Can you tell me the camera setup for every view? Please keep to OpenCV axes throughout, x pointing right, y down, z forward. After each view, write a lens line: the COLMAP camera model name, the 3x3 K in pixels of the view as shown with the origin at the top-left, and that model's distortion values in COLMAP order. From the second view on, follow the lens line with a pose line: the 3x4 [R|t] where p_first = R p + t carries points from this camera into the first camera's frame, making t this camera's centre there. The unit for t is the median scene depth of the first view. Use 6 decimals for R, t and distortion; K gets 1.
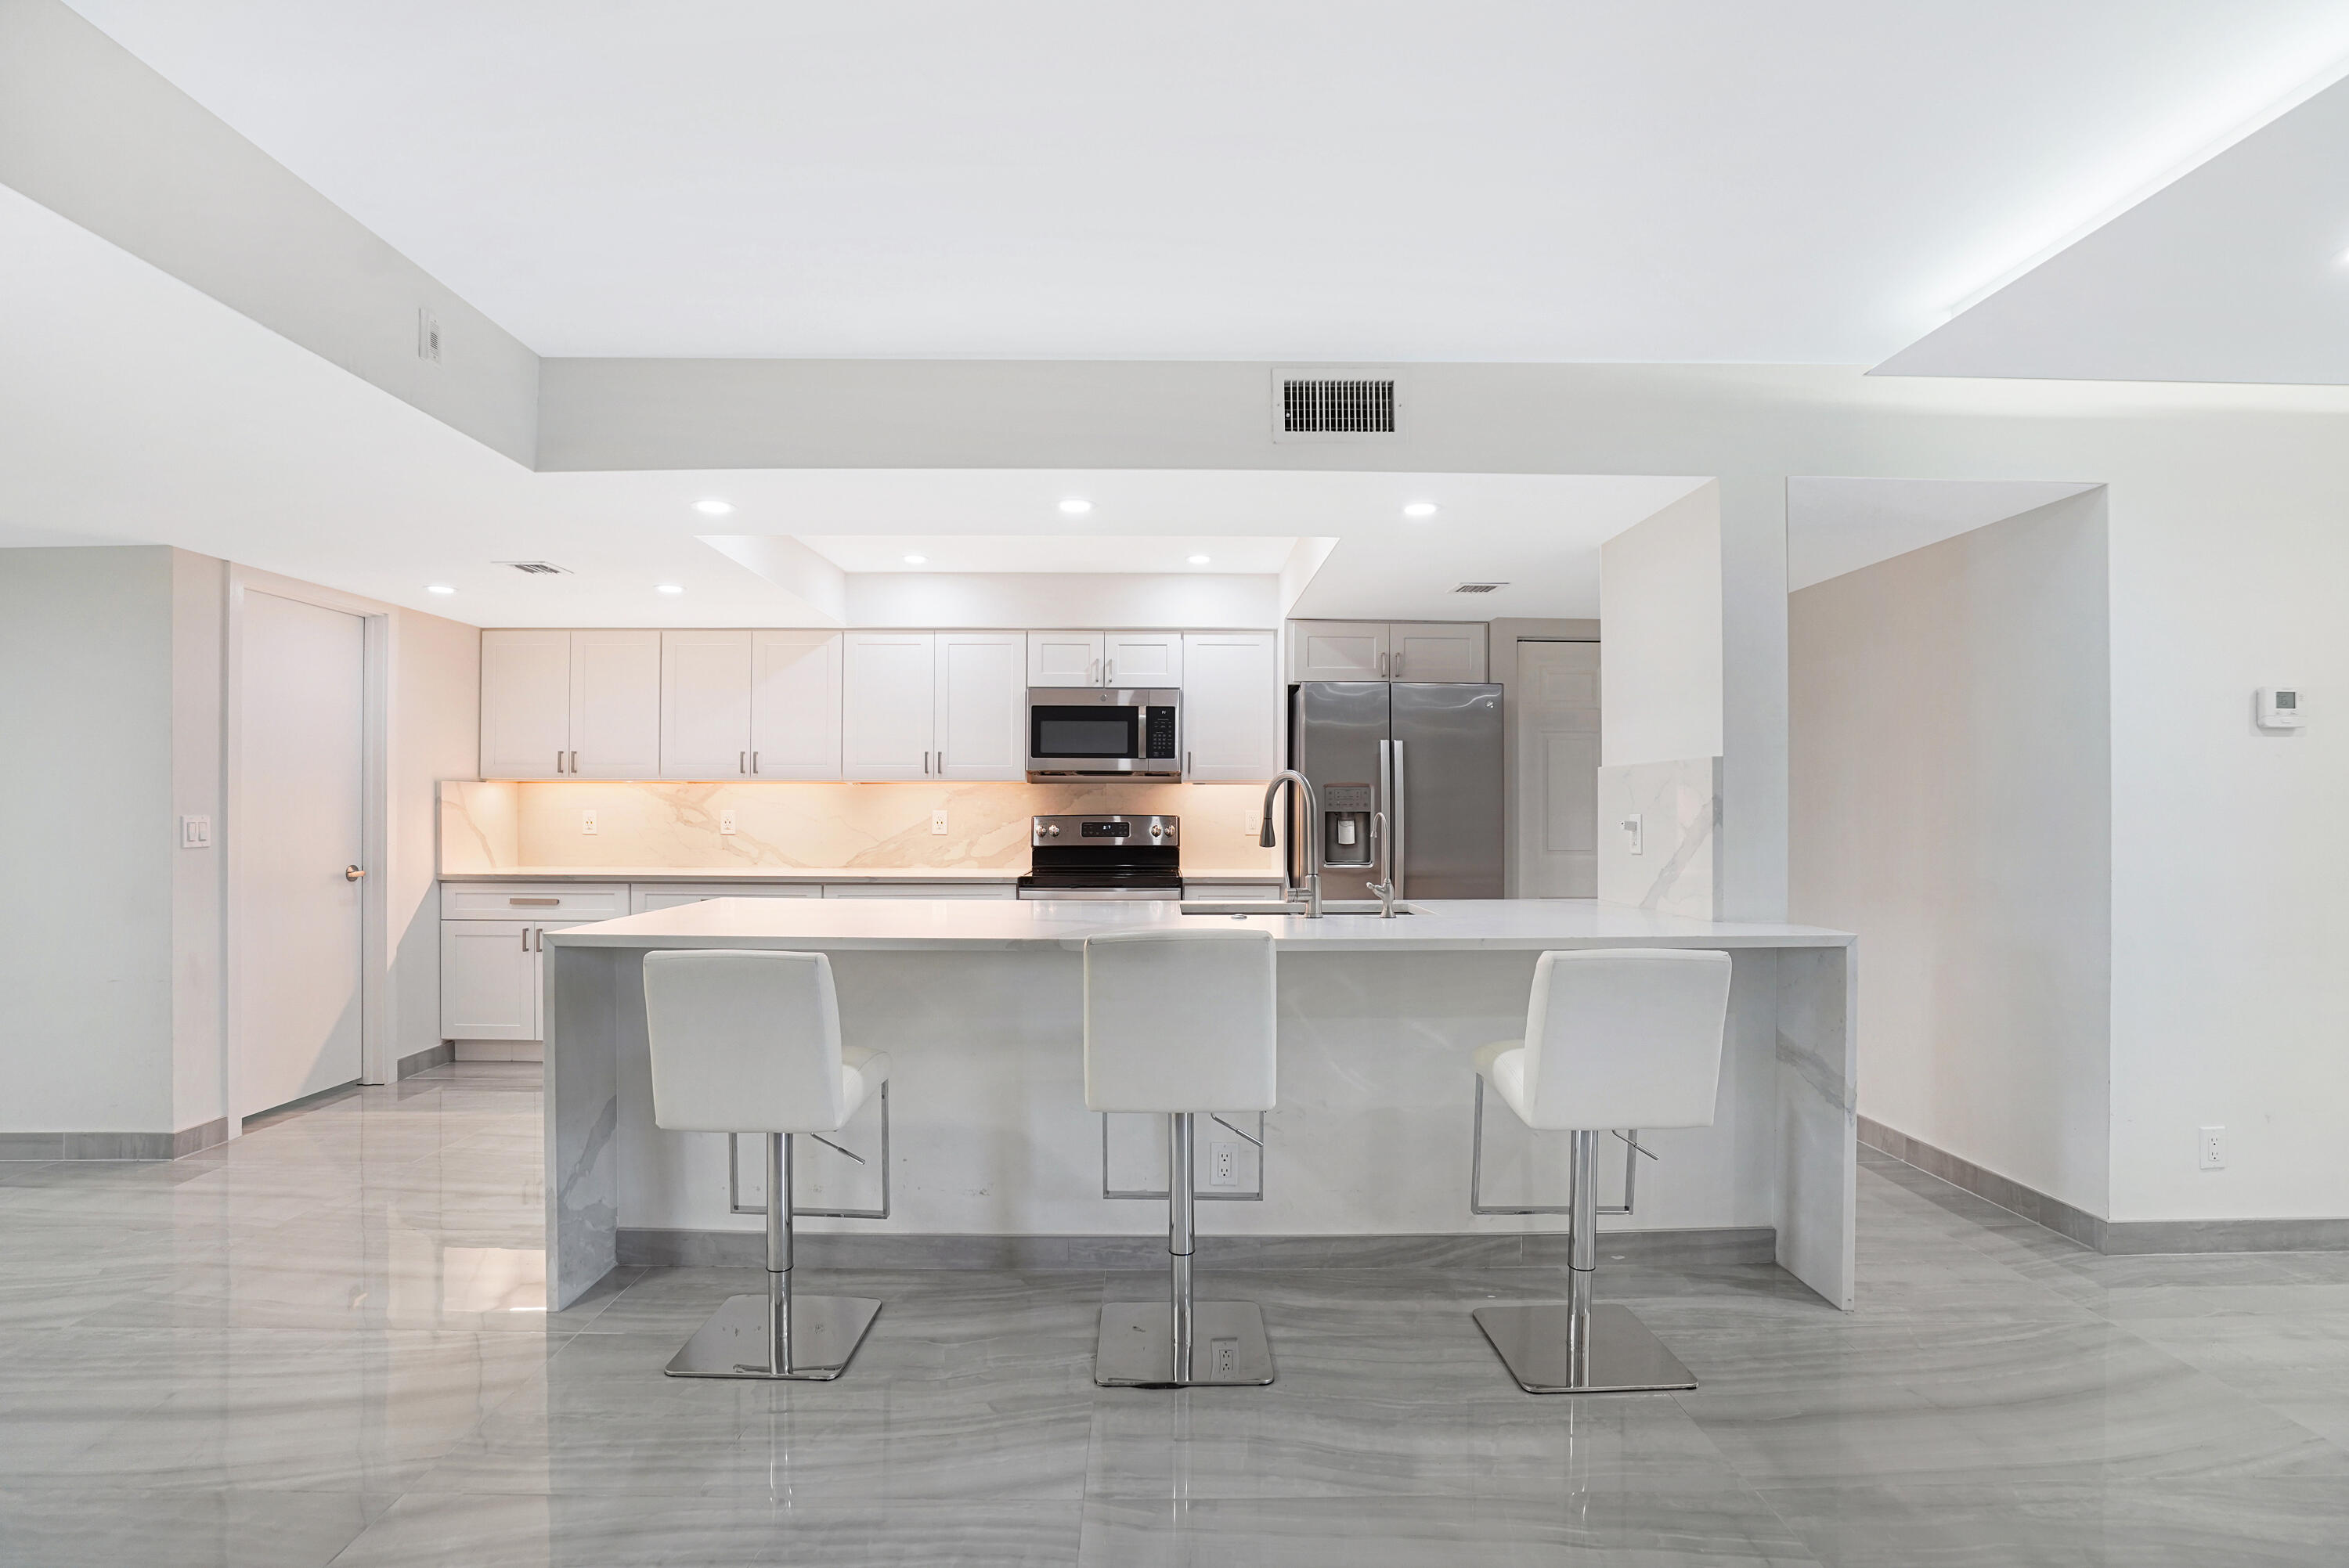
lens RADIAL K [[1112.5, 0, 1178.3], [0, 1112.5, 781.7], [0, 0, 1]] dist [-0.050025, 0.014868]
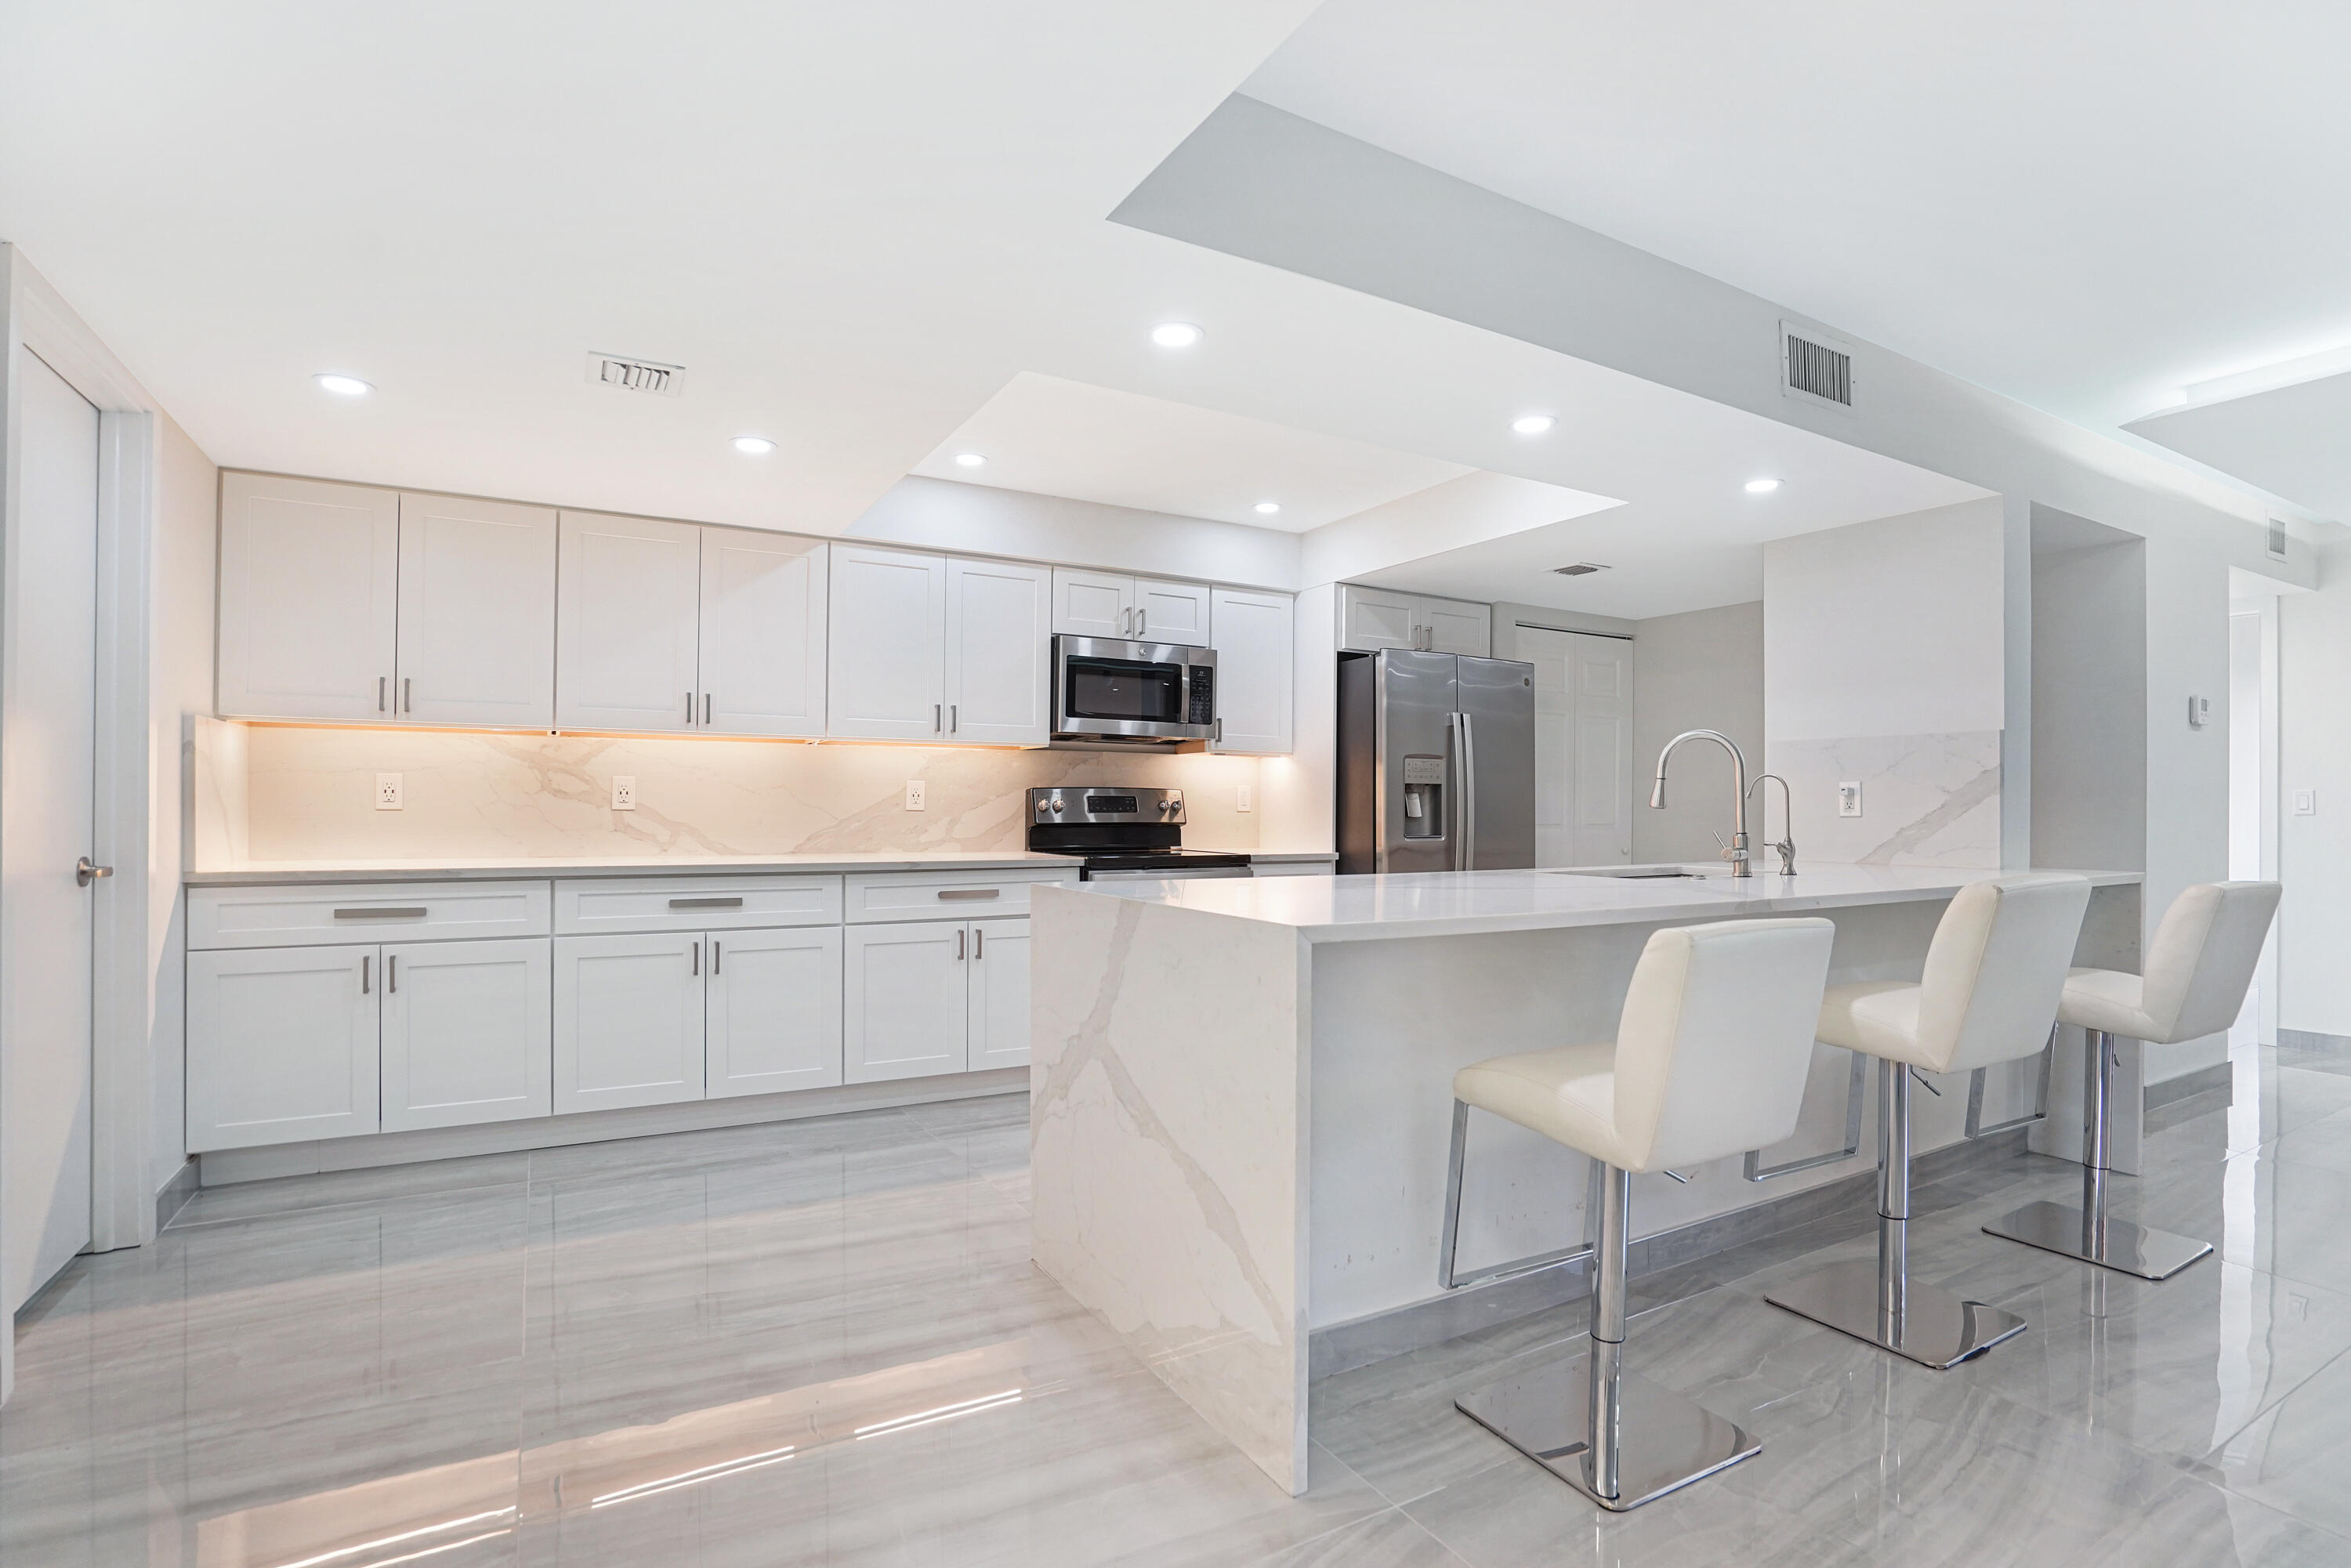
lens RADIAL K [[1113.6, 0, 1183.9], [0, 1113.6, 791.8], [0, 0, 1]] dist [-0.050025, 0.014868]
pose [[0.874929, 0.008829, 0.484171, -0.510855], [-0.015400, 0.999835, 0.009597, 0.028101], [-0.484006, -0.015853, 0.874921, 0.242731]]
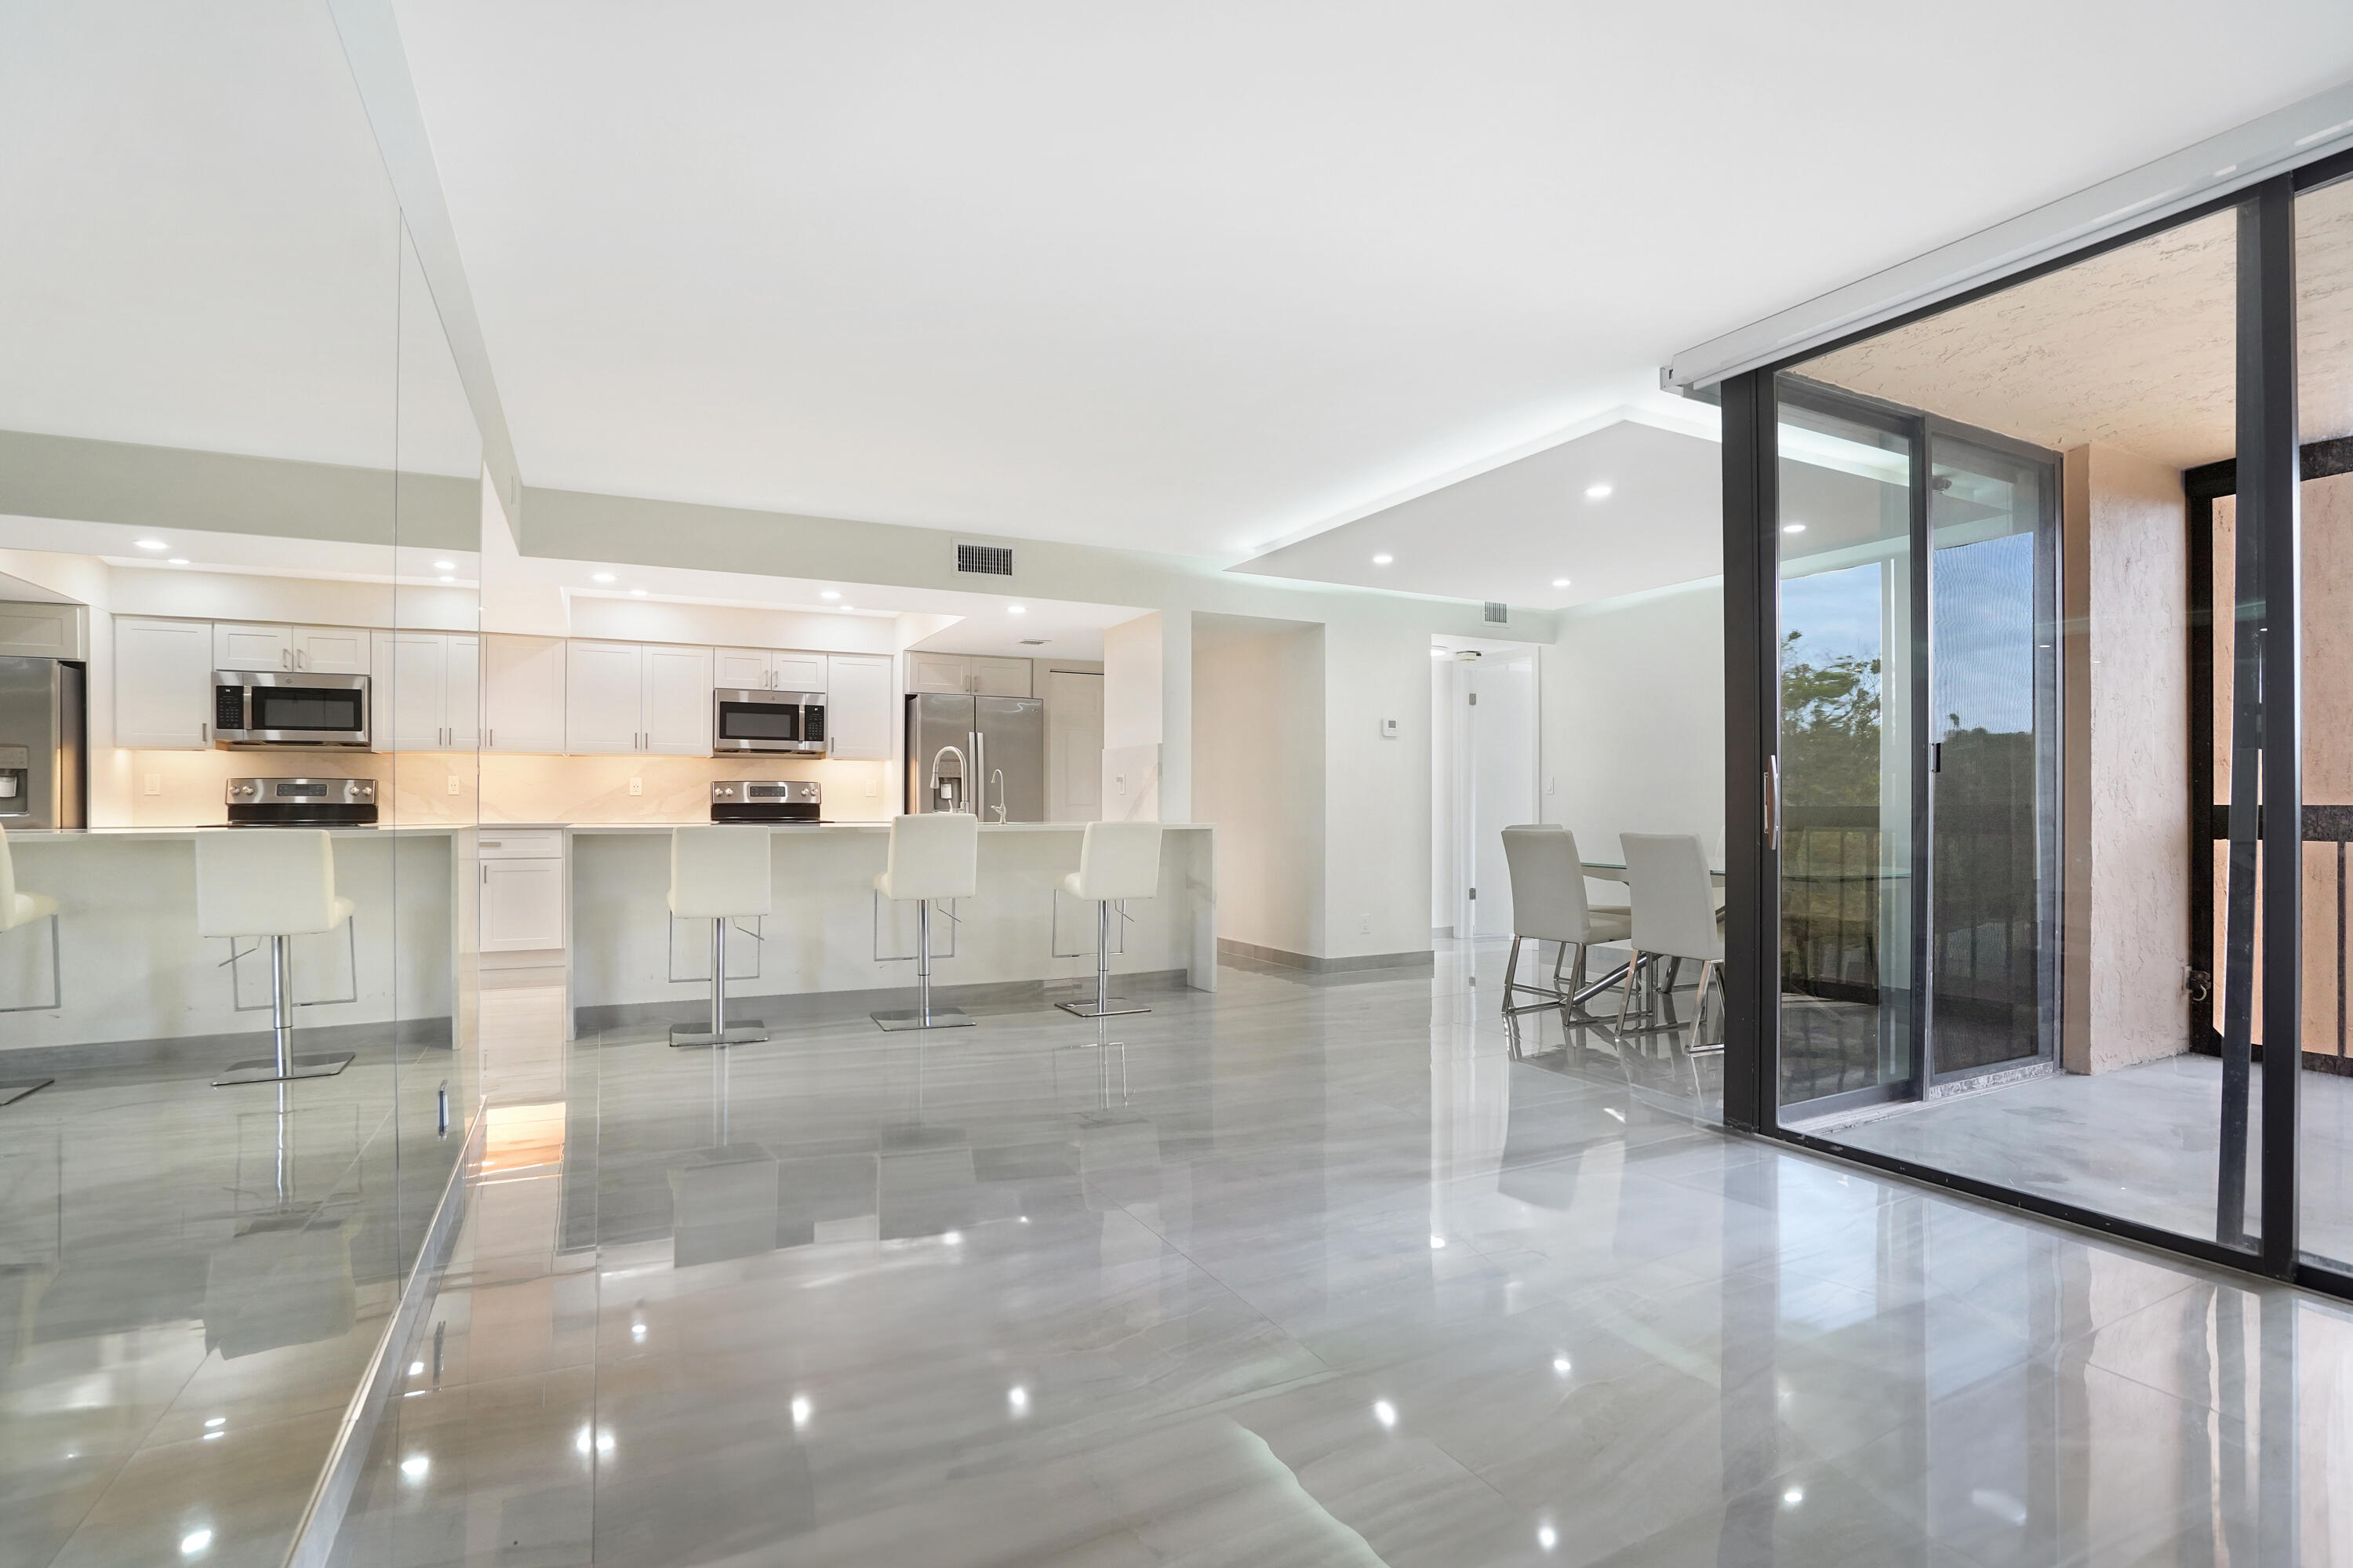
lens RADIAL K [[1114.6, 0, 1175.2], [0, 1114.6, 799.1], [0, 0, 1]] dist [-0.050025, 0.014868]
pose [[0.898846, -0.003436, 0.438252, -0.250112], [-0.007809, 0.999685, 0.023854, 0.017974], [-0.438196, -0.024863, 0.898536, -0.554582]]
